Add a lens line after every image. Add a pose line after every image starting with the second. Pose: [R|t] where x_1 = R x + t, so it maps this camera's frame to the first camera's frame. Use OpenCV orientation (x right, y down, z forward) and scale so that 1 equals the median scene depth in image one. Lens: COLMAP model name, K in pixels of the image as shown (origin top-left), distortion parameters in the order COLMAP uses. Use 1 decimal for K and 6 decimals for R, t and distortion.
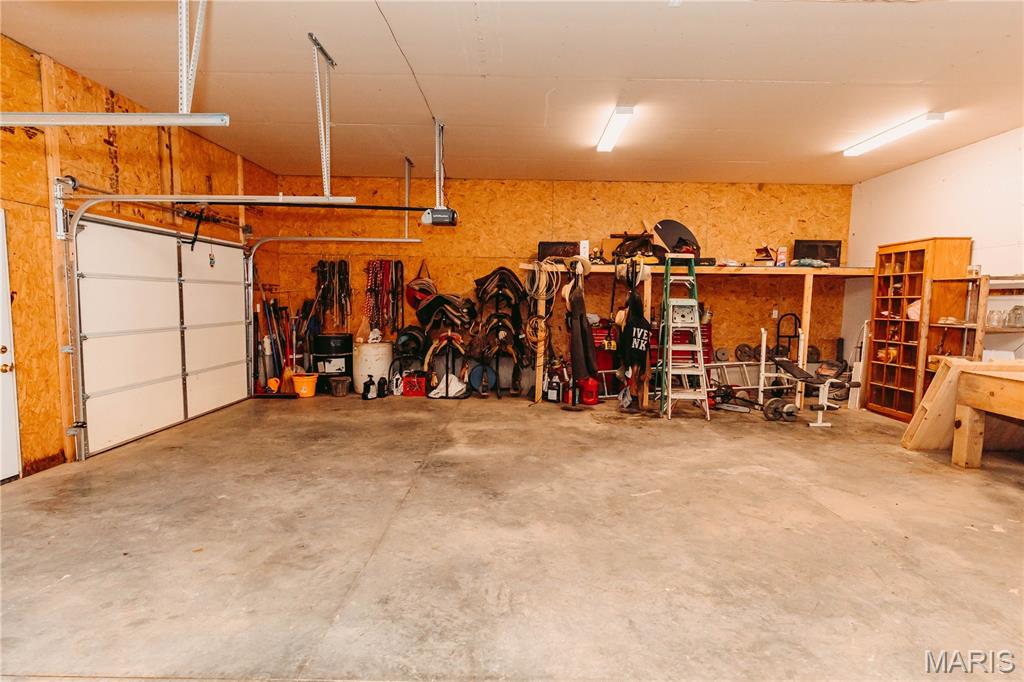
lens RADIAL K [[505.5, 0, 511.5], [0, 505.5, 345.1], [0, 0, 1]] dist [-0.000105, -0.000014]
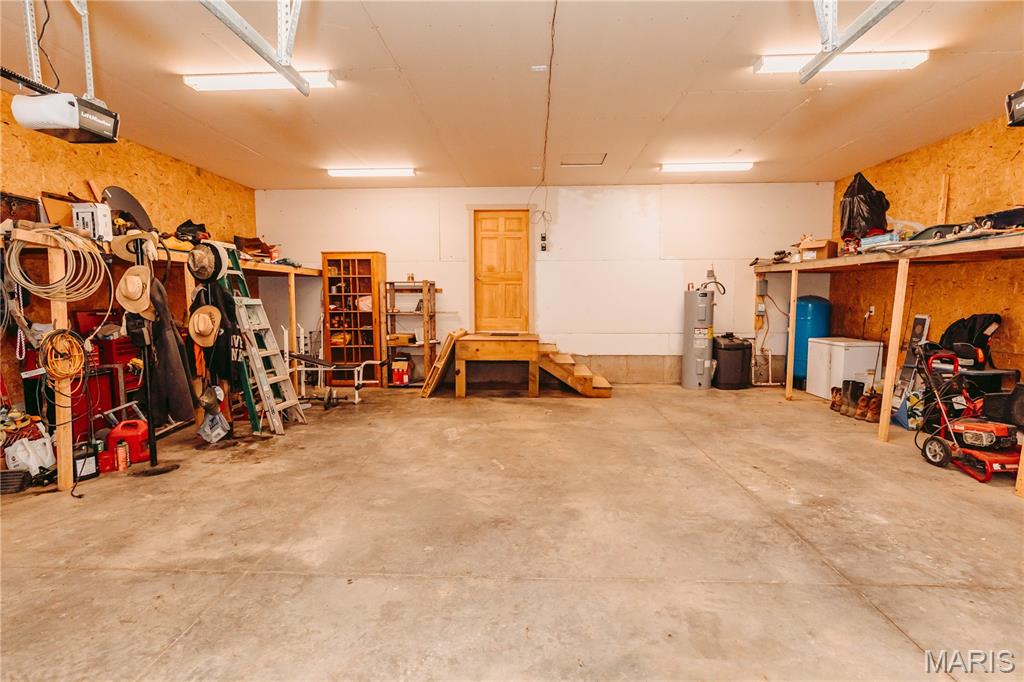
lens RADIAL K [[505.5, 0, 515.9], [0, 505.5, 342.9], [0, 0, 1]] dist [-0.000105, -0.000014]
pose [[0.019551, -0.100102, 0.994785, -0.676664], [0.092838, 0.990858, 0.097882, -0.074681], [-0.995489, 0.090440, 0.028665, 0.707497]]
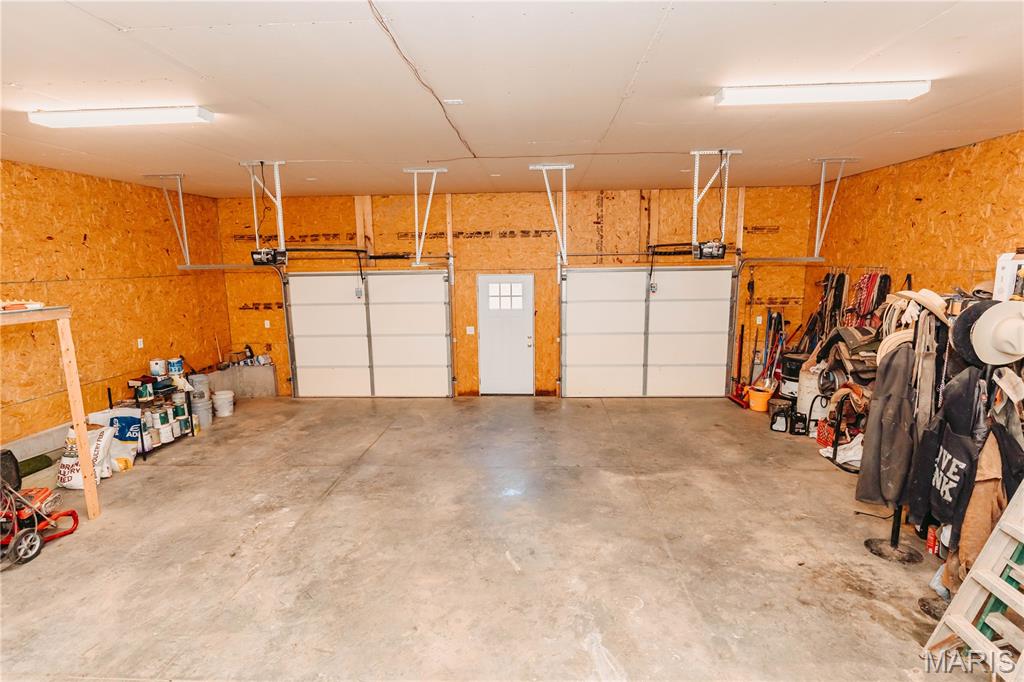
lens RADIAL K [[505.5, 0, 503.3], [0, 505.5, 342.5], [0, 0, 1]] dist [-0.000105, -0.000014]
pose [[-0.052427, 0.142813, -0.988360, 0.947771], [-0.074108, 0.986436, 0.146466, -0.224342], [0.995871, 0.080925, -0.041132, 0.774909]]
